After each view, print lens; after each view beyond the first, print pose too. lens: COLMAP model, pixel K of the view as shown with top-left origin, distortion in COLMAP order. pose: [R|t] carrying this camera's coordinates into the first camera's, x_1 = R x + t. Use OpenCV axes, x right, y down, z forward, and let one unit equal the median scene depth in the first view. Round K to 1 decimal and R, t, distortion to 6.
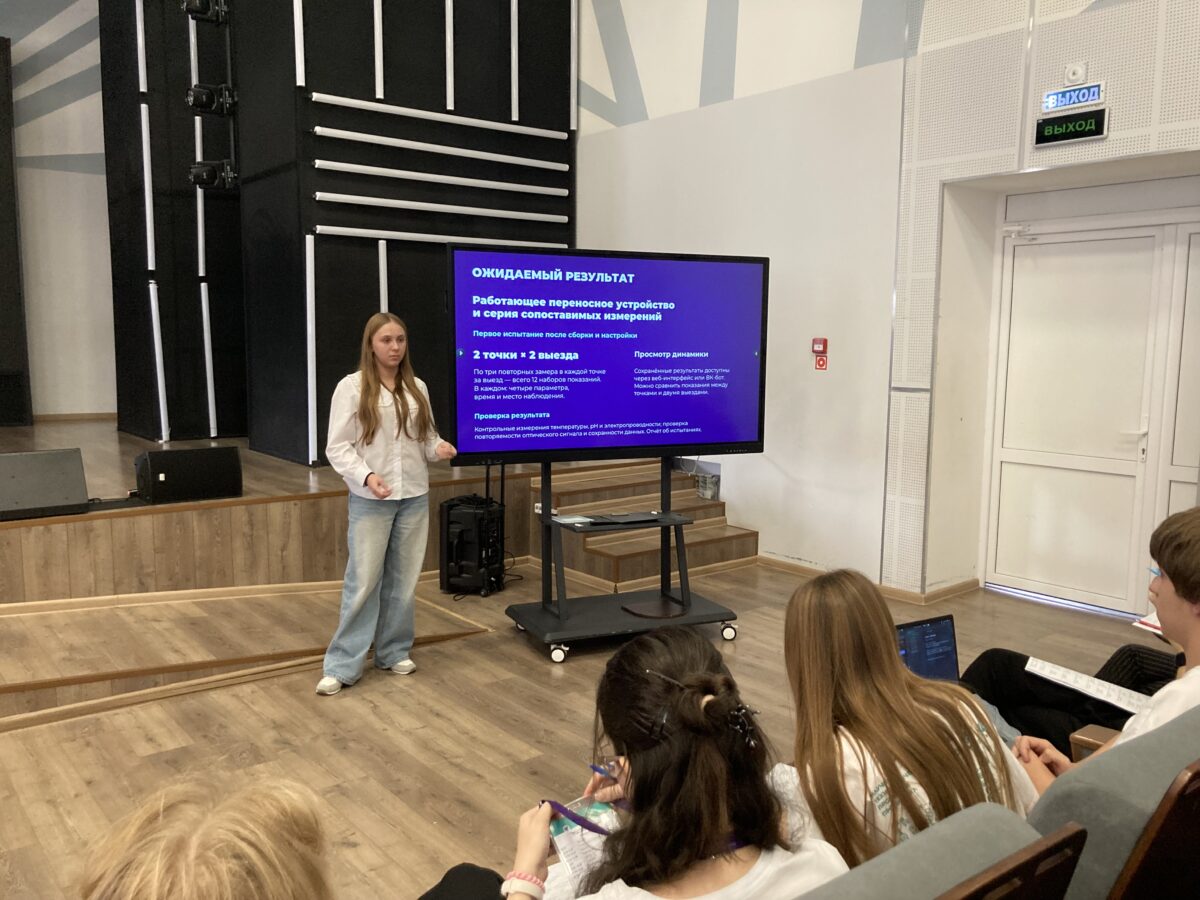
lens RADIAL K [[987.8, 0, 608.8], [0, 987.8, 458.1], [0, 0, 1]] dist [0.017018, -0.005051]
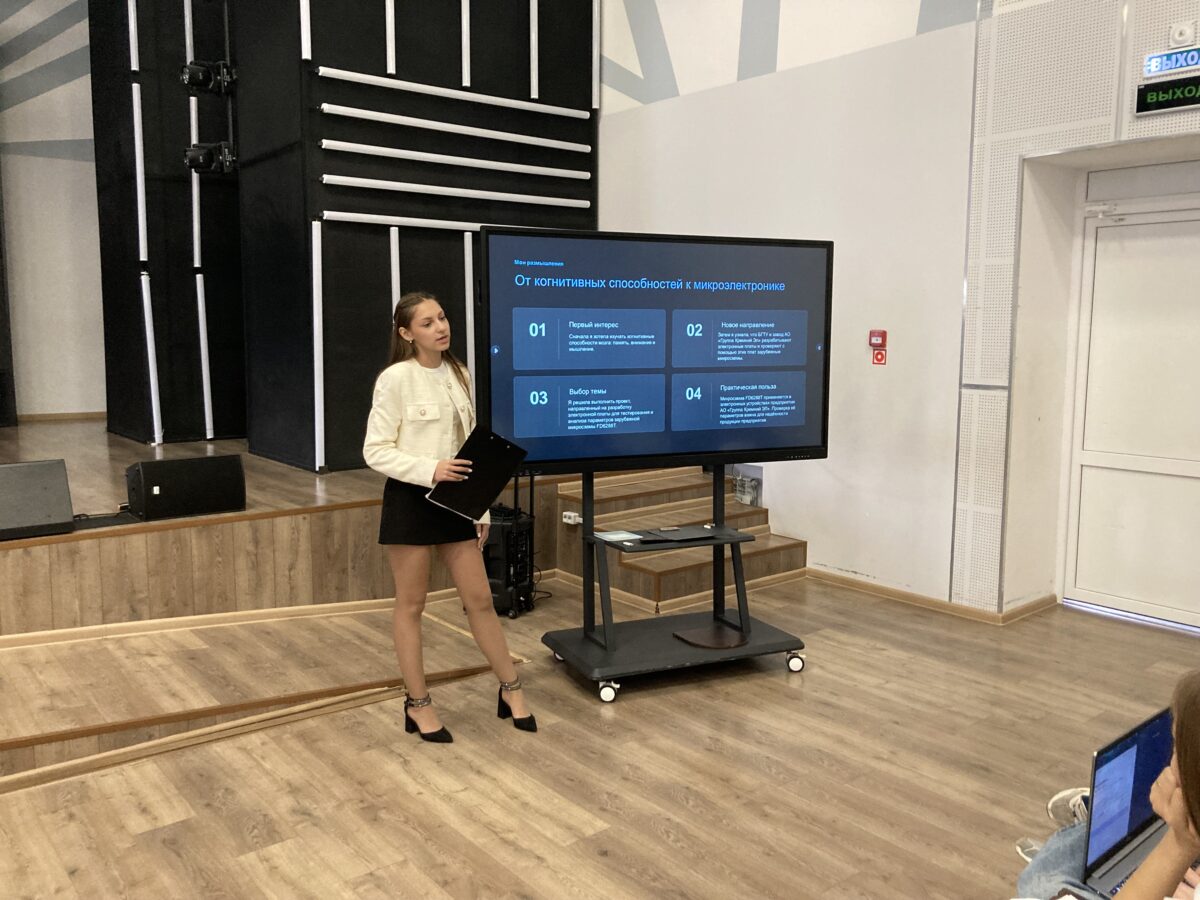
lens RADIAL K [[987.8, 0, 599.3], [0, 987.8, 434.4], [0, 0, 1]] dist [0.017018, -0.005051]
pose [[0.999984, -0.005527, 0.001308, -0.049489], [0.005545, 0.999882, -0.014341, -0.015226], [-0.001229, 0.014348, 0.999896, 0.099298]]
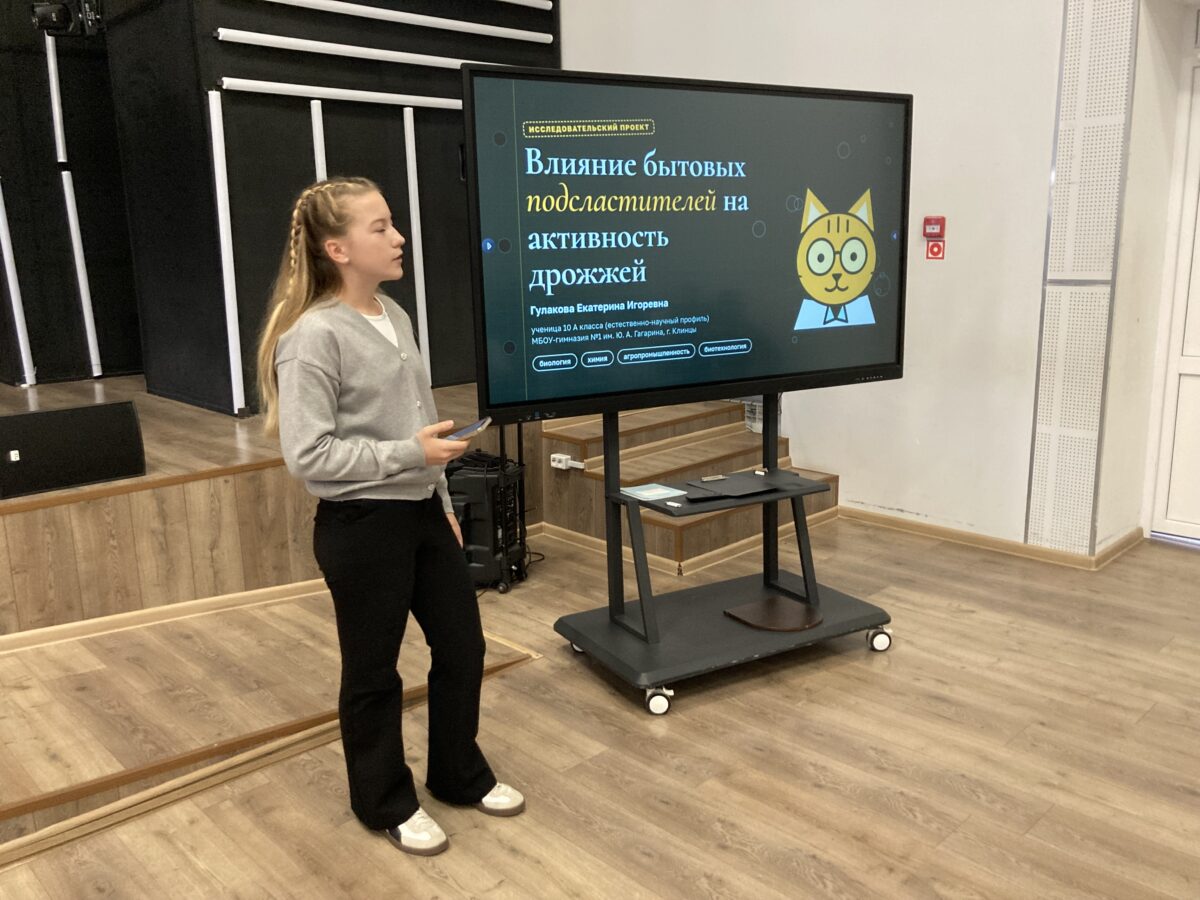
lens RADIAL K [[987.8, 0, 603.1], [0, 987.8, 437.3], [0, 0, 1]] dist [0.017018, -0.005051]
pose [[0.995296, -0.046493, 0.084998, -0.114889], [0.040115, 0.996356, 0.075265, -0.024748], [-0.088187, -0.071502, 0.993534, 0.300893]]
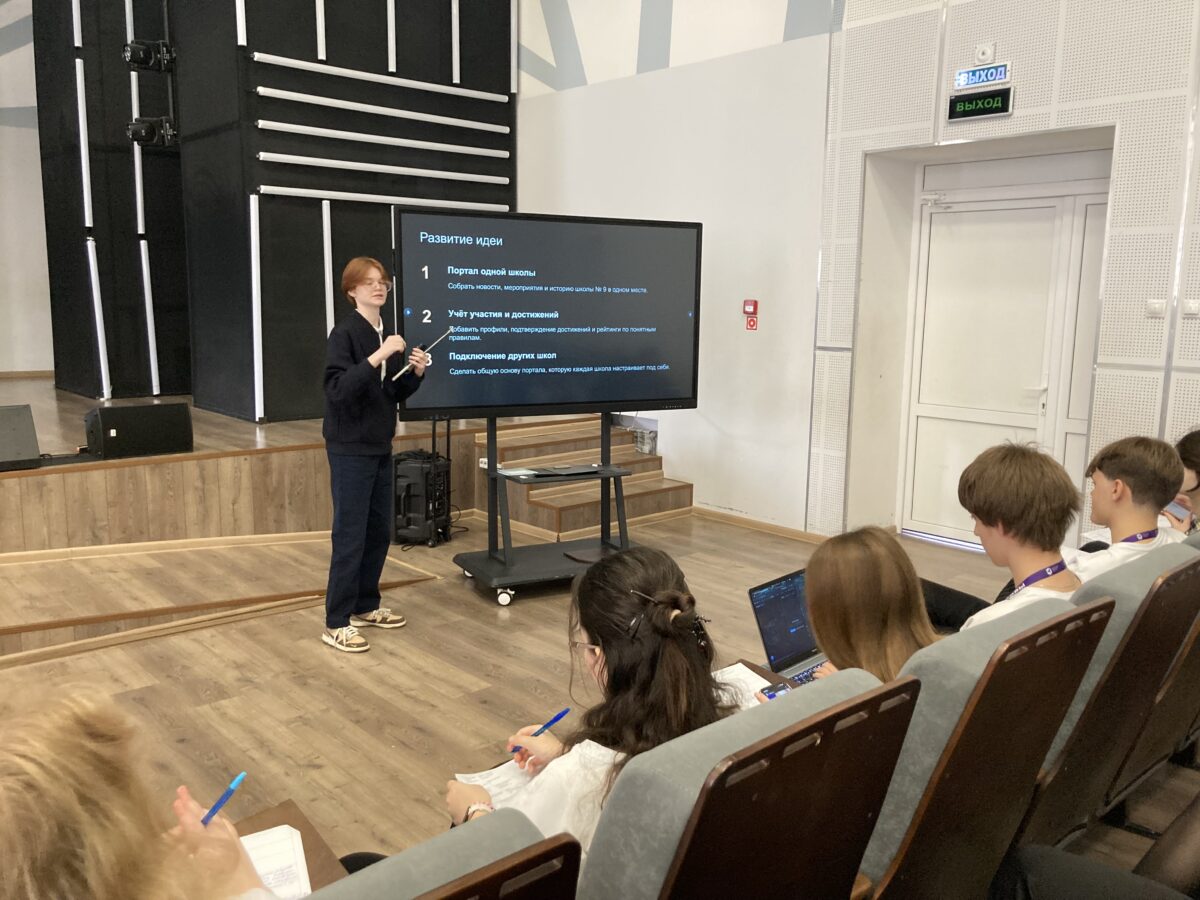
lens RADIAL K [[987.8, 0, 611.9], [0, 987.8, 449.9], [0, 0, 1]] dist [0.017018, -0.005051]
pose [[0.997992, -0.004710, 0.063163, -0.001771], [0.002652, 0.999464, 0.032630, 0.004418], [-0.063283, -0.032397, 0.997470, -0.050985]]
